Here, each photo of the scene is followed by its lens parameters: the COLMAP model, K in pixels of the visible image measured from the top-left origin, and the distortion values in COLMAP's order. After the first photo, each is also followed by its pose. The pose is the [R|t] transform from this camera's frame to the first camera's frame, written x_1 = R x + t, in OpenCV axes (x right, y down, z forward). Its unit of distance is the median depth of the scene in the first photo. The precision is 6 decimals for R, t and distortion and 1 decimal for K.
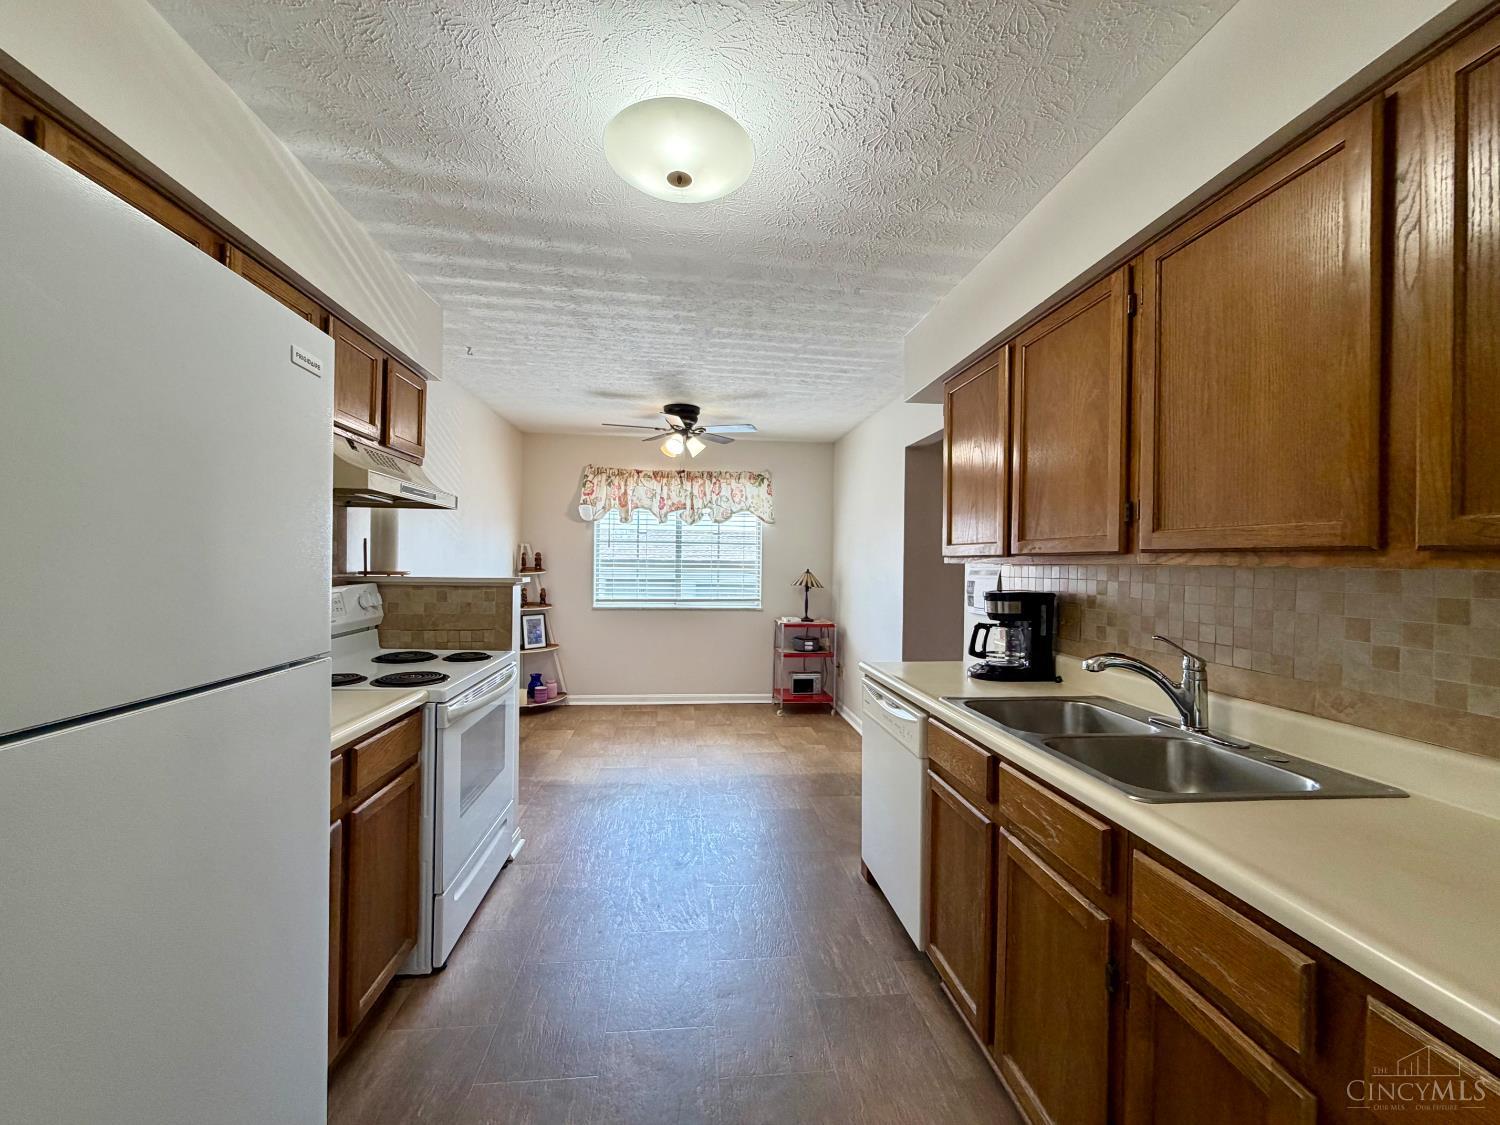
lens RADIAL K [[597.7, 0, 745.1], [0, 597.7, 563.0], [0, 0, 1]] dist [0.001142, -0.000186]
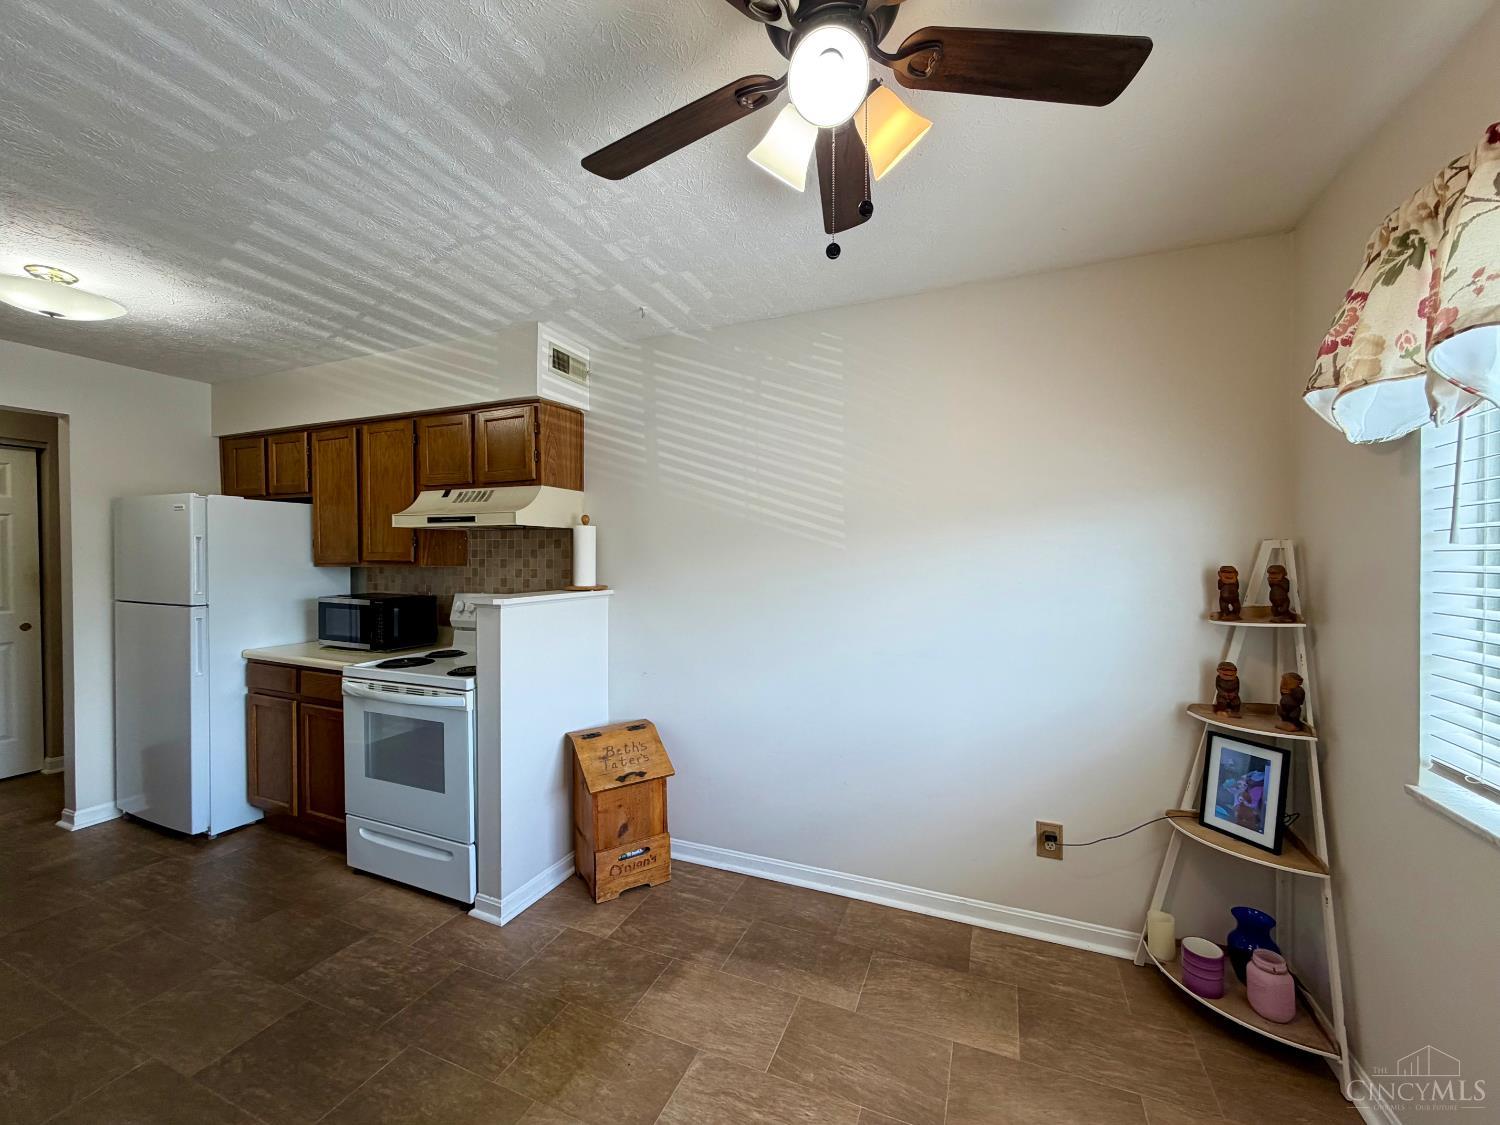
lens RADIAL K [[596.4, 0, 745.0], [0, 596.4, 562.2], [0, 0, 1]] dist [-0.000009, -0.000030]
pose [[-0.481619, -0.005077, -0.876366, 0.096662], [-0.010903, 0.999941, 0.000199, -0.016302], [0.876313, 0.009651, -0.481646, 0.885626]]
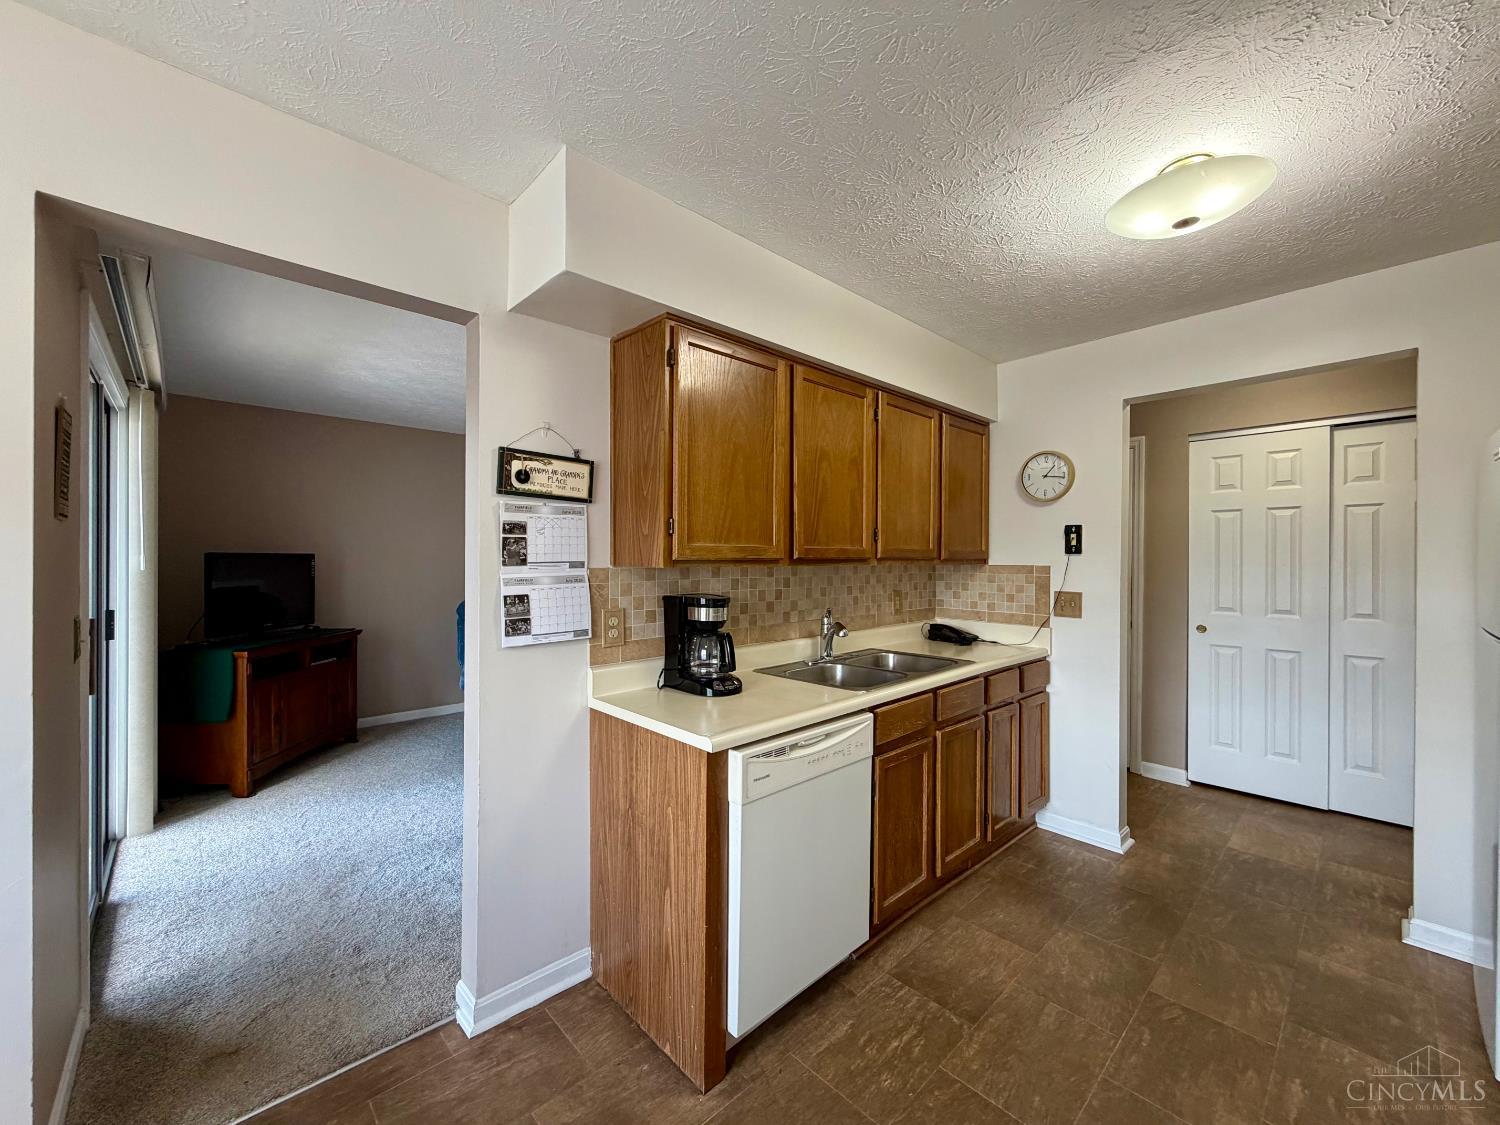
lens RADIAL K [[597.7, 0, 745.1], [0, 597.7, 563.0], [0, 0, 1]] dist [0.001142, -0.000186]
pose [[-0.605627, -0.021885, 0.795447, -0.140466], [-0.009486, 0.999749, 0.020284, -0.010050], [-0.795692, 0.004739, -0.605683, 0.642825]]
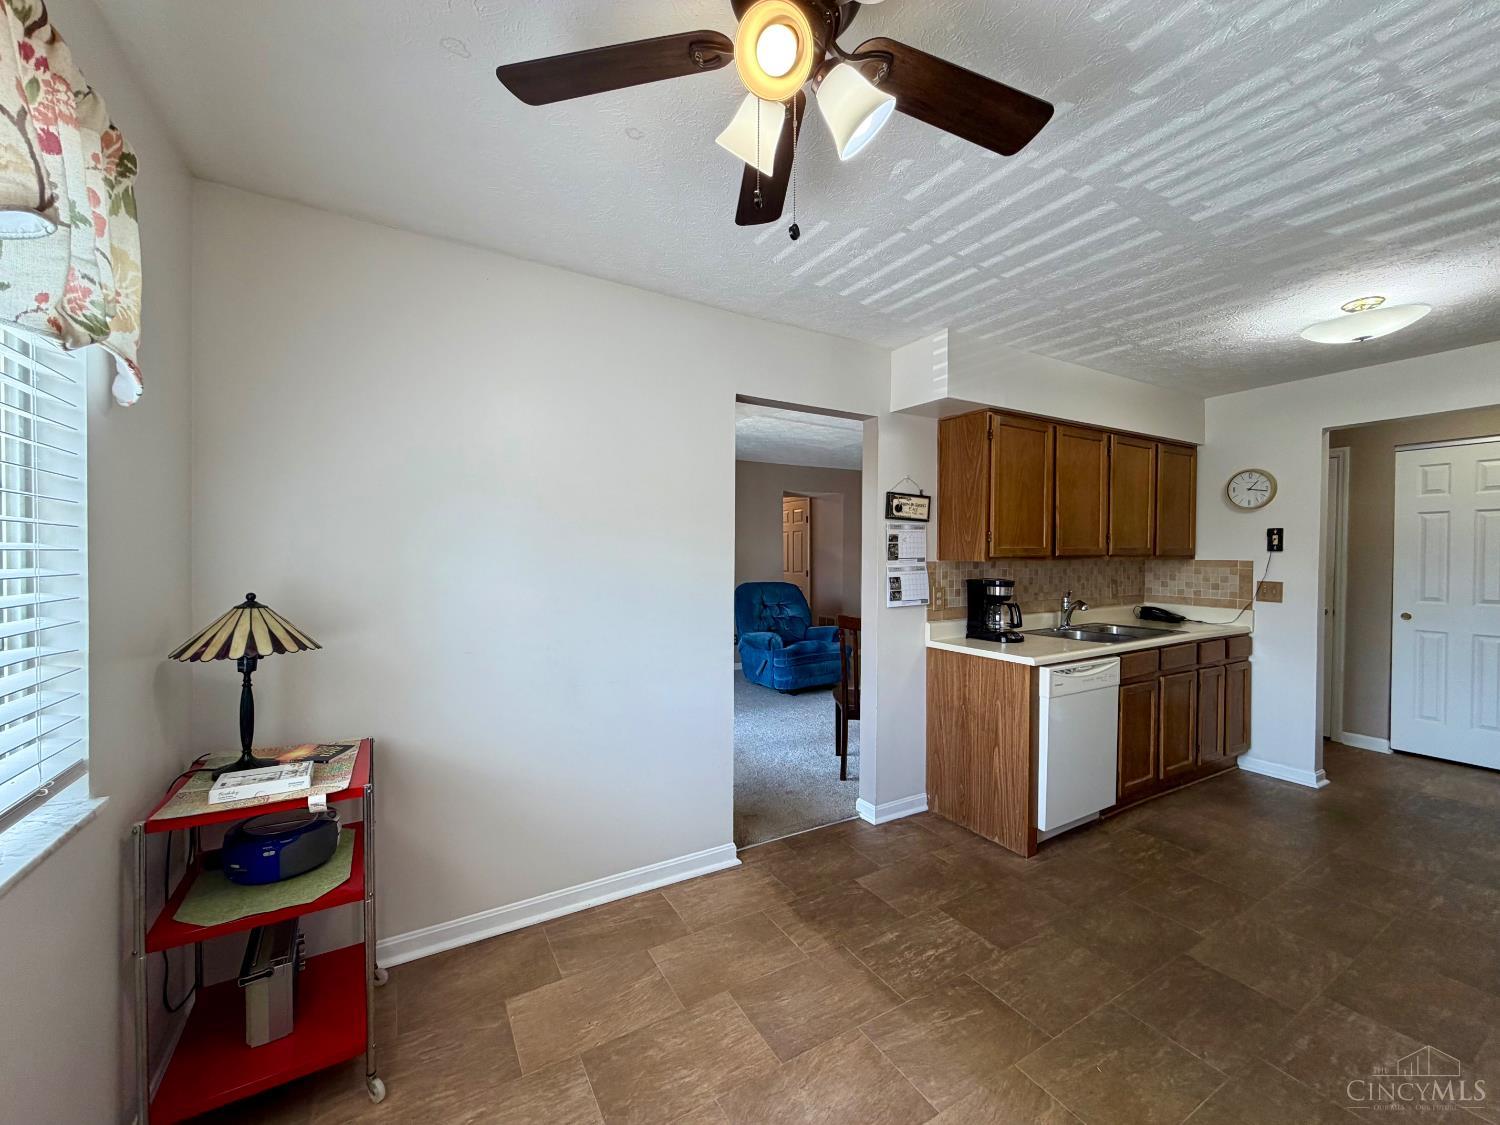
lens RADIAL K [[597.7, 0, 745.1], [0, 597.7, 563.0], [0, 0, 1]] dist [0.001142, -0.000186]
pose [[-0.413977, -0.032179, 0.909718, -0.261905], [-0.005650, 0.999447, 0.032782, -0.015979], [-0.910270, 0.008431, -0.413930, 0.913864]]
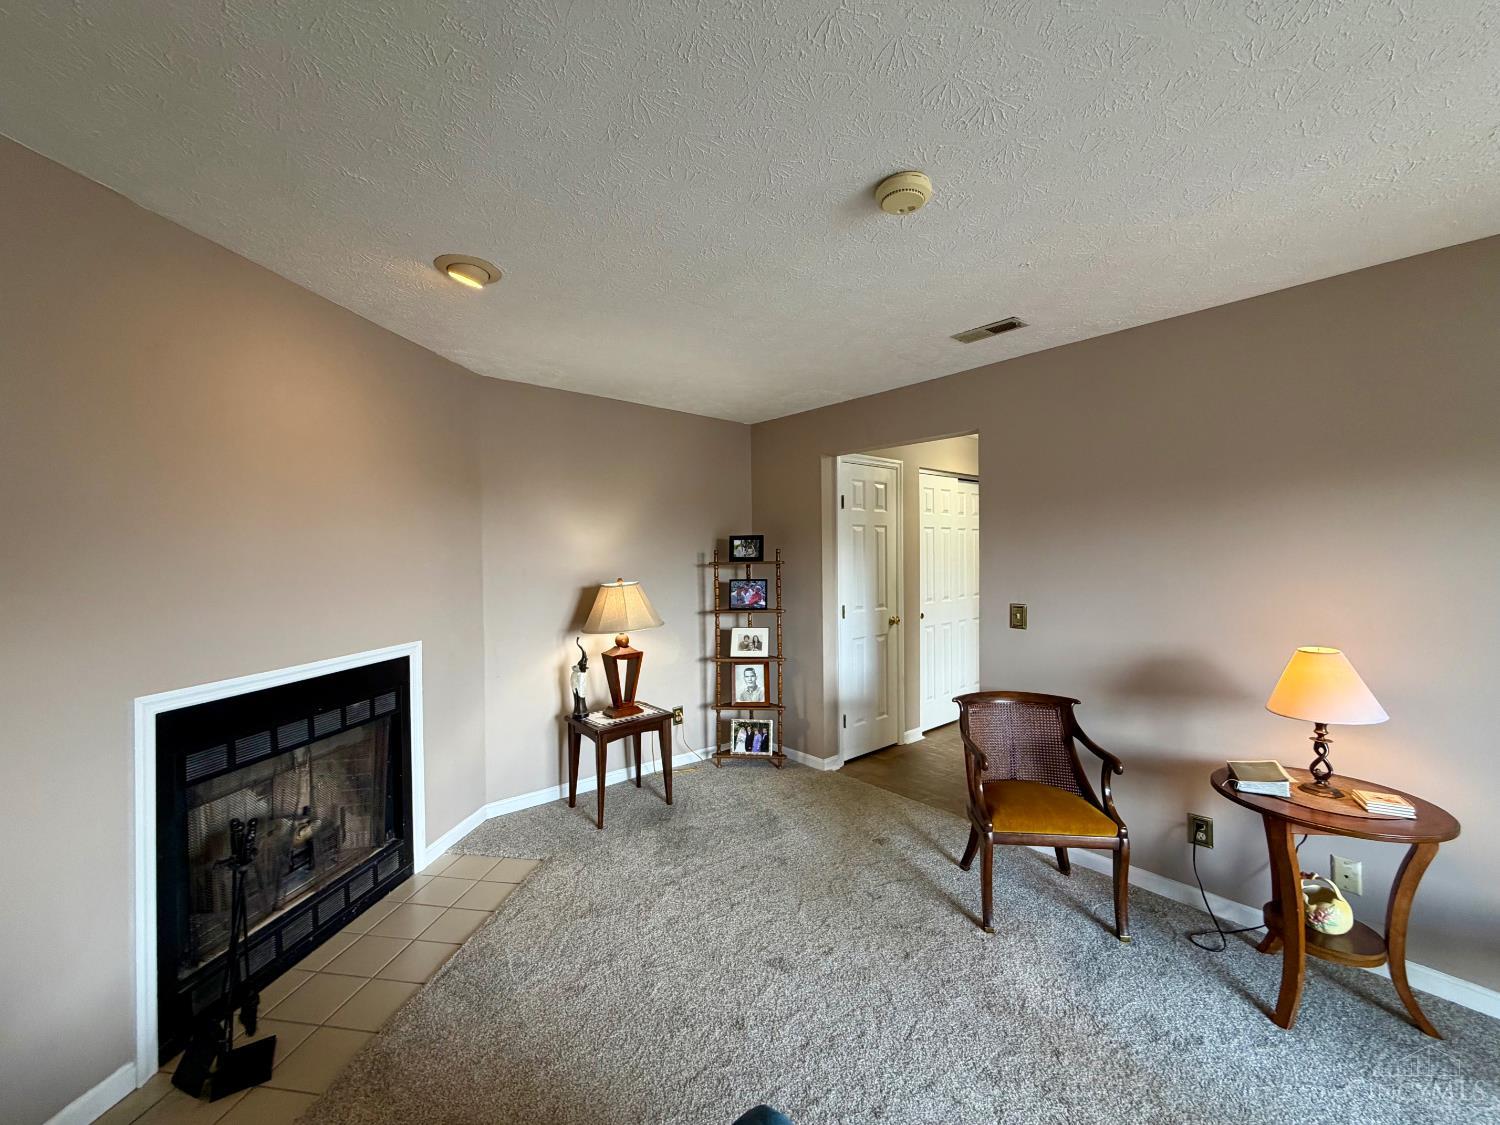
lens RADIAL K [[596.4, 0, 745.0], [0, 596.4, 562.2], [0, 0, 1]] dist [-0.000009, -0.000030]
pose [[-0.823679, 0.002525, -0.567050, 0.801513], [-0.003761, 0.999944, 0.009917, -0.014771], [0.567043, 0.010301, -0.823624, 0.407543]]
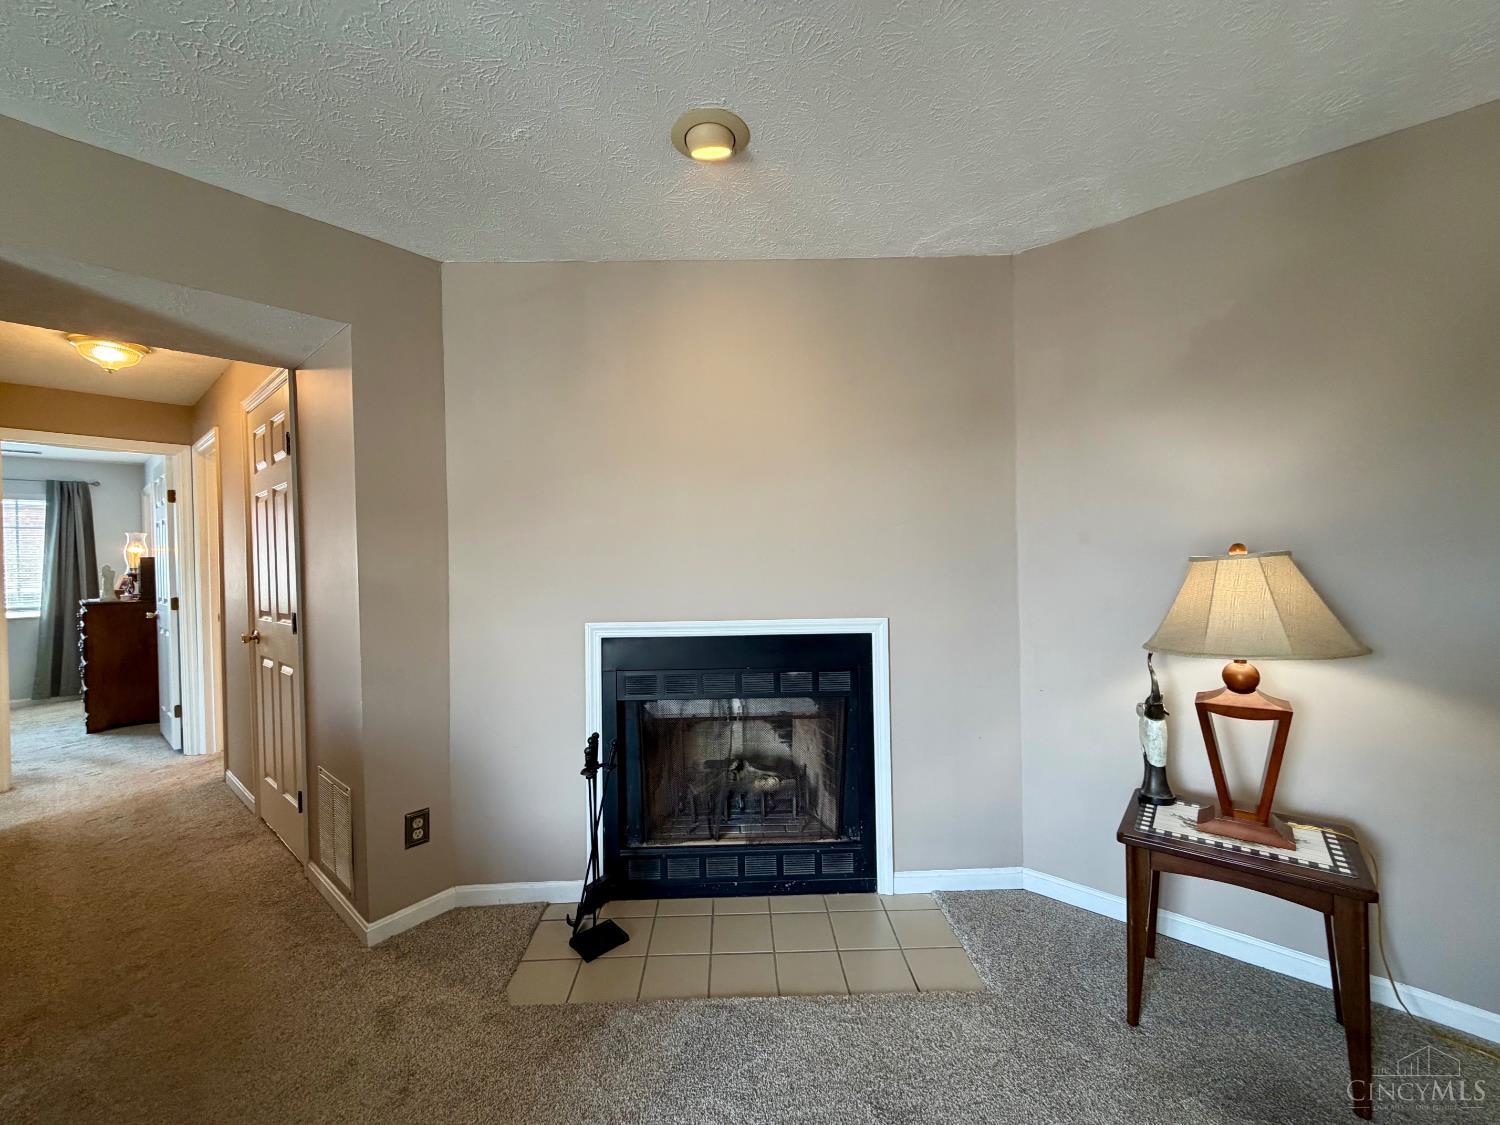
lens RADIAL K [[597.7, 0, 745.1], [0, 597.7, 563.0], [0, 0, 1]] dist [0.001142, -0.000186]
pose [[-0.694394, -0.005857, 0.719571, 0.504561], [0.015823, 0.999601, 0.023405, 0.008129], [-0.719421, 0.027638, -0.694024, 0.192845]]
